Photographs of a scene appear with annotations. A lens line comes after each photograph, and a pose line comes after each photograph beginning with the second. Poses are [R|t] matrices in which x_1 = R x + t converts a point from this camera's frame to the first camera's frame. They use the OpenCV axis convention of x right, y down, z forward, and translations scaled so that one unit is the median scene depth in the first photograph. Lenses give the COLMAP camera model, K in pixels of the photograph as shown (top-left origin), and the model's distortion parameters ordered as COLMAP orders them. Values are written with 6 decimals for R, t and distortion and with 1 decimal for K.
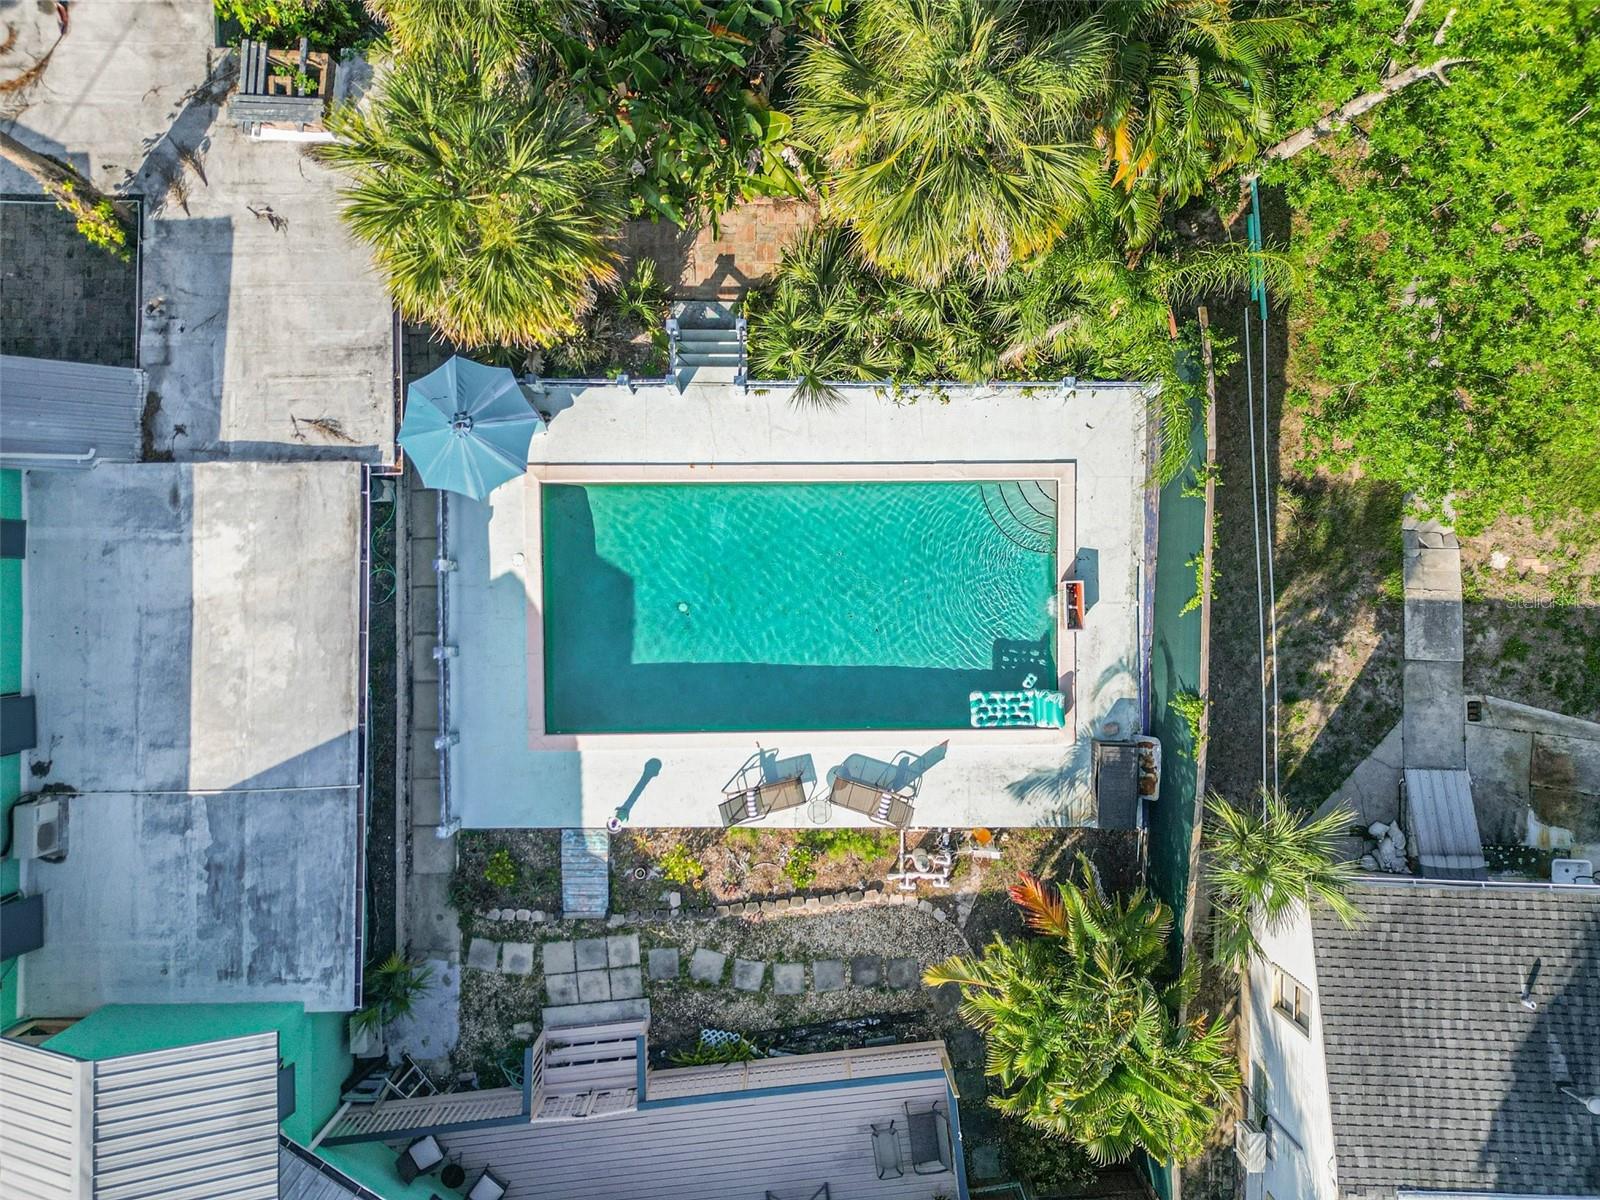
lens RADIAL K [[1132.1, 0, 814.3], [0, 1132.1, 597.4], [0, 0, 1]] dist [0.051687, -0.038965]
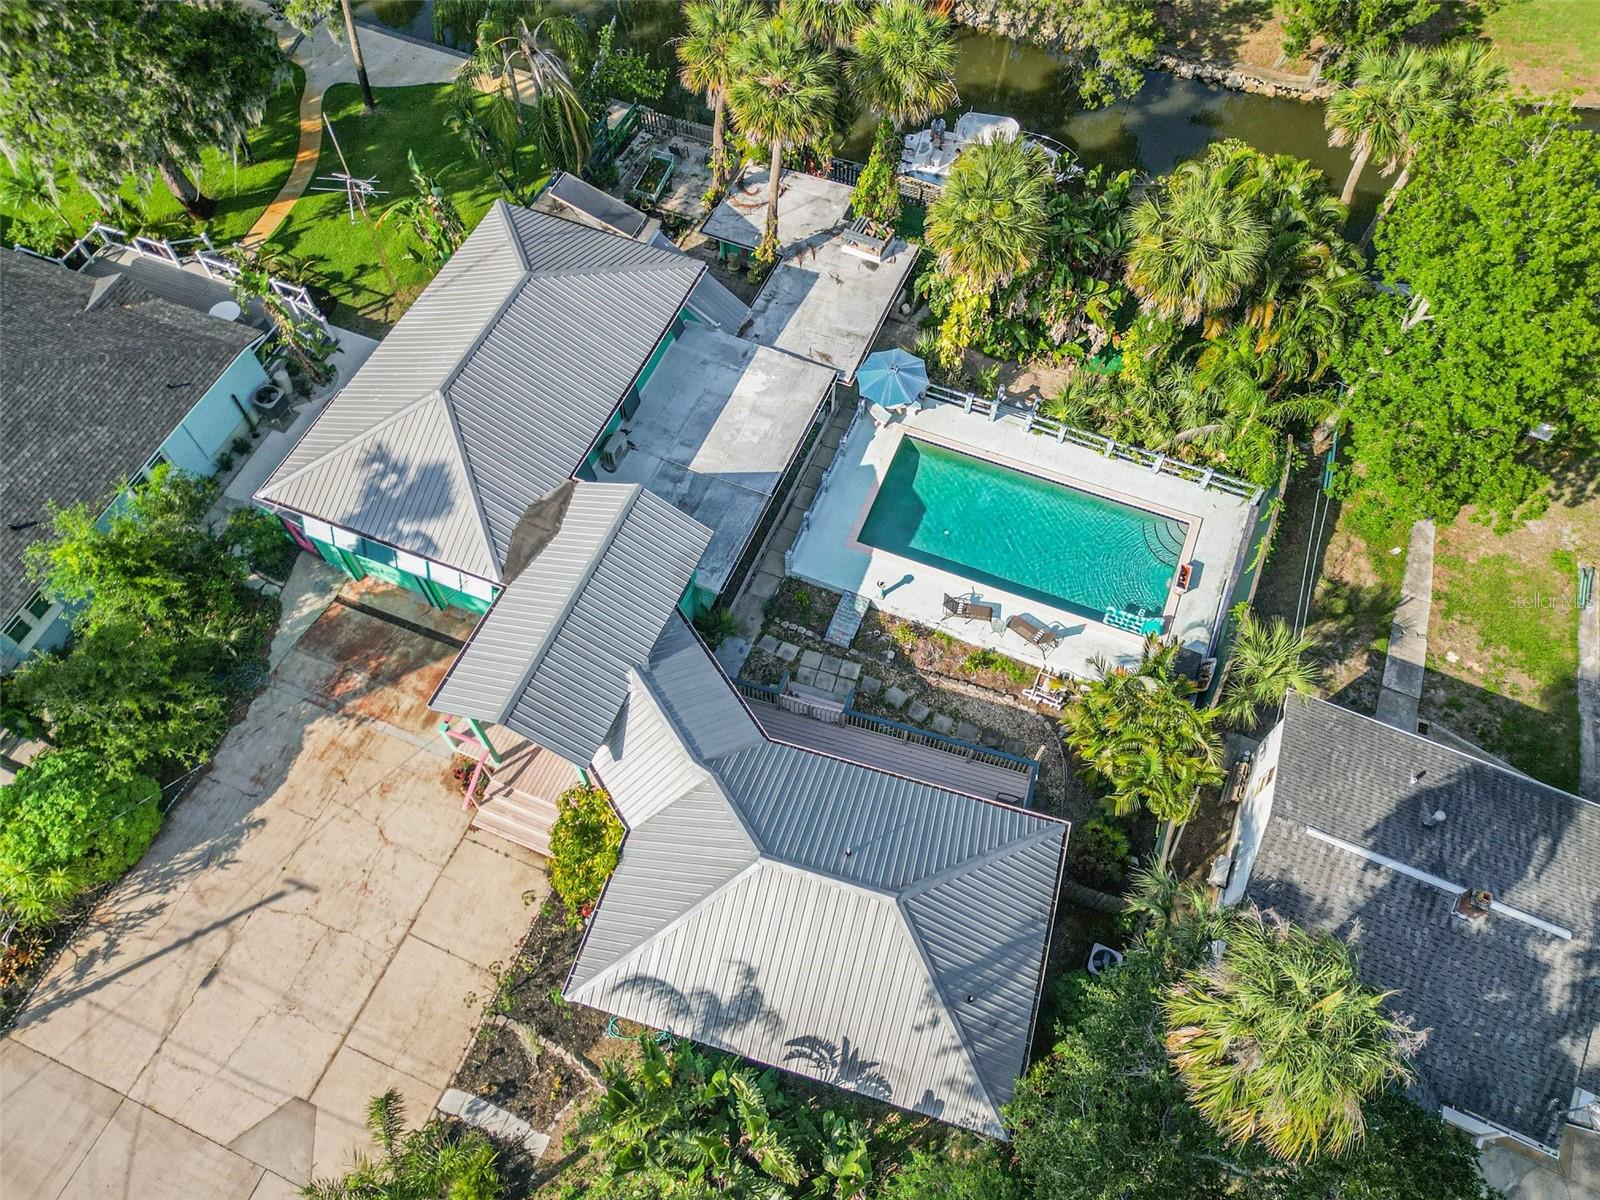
lens RADIAL K [[1132.1, 0, 800.4], [0, 1132.1, 603.1], [0, 0, 1]] dist [0.051687, -0.038965]
pose [[0.923036, 0.331600, -0.195056, 0.047323], [-0.384708, 0.798607, -0.462847, 1.013779], [0.002293, 0.502264, 0.864711, -0.426333]]
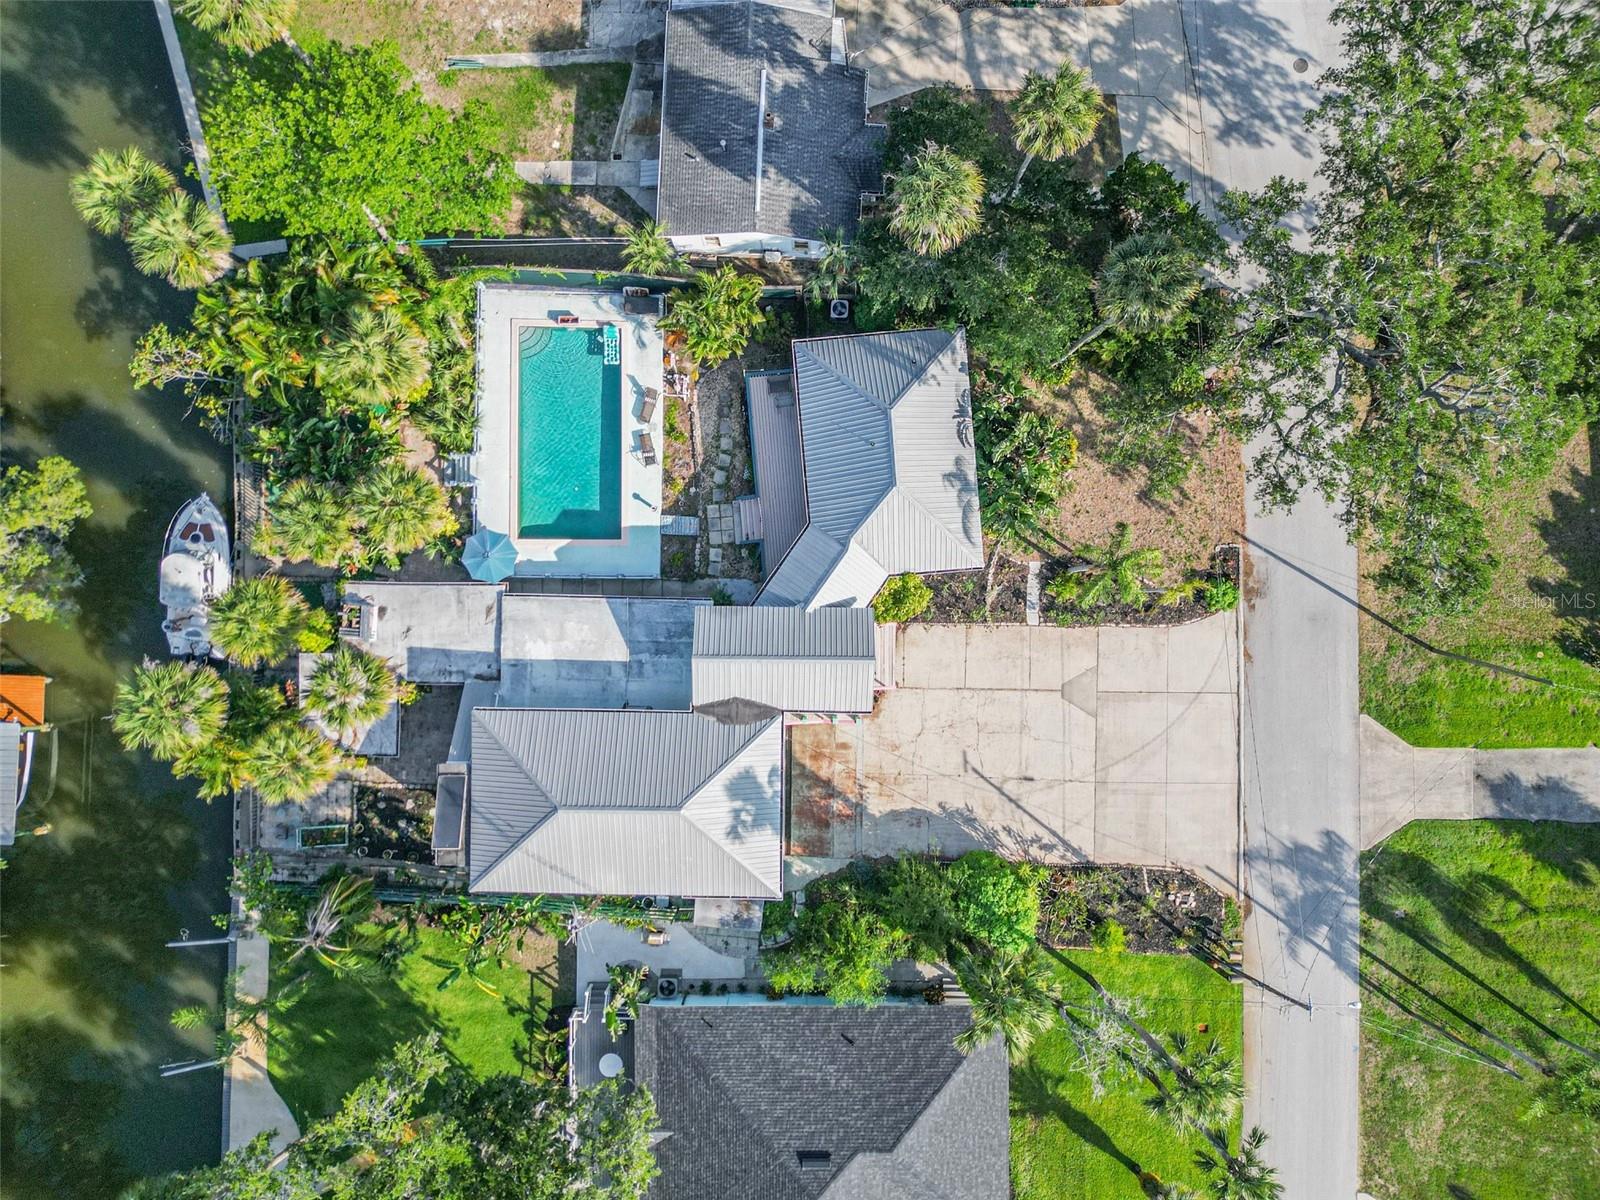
lens RADIAL K [[1132.1, 0, 811.9], [0, 1132.1, 587.5], [0, 0, 1]] dist [0.051687, -0.038965]
pose [[0.016497, -0.999859, -0.003037, -0.326923], [0.999842, 0.016476, 0.006689, 0.516617], [-0.006638, -0.003147, 0.999973, -1.443654]]
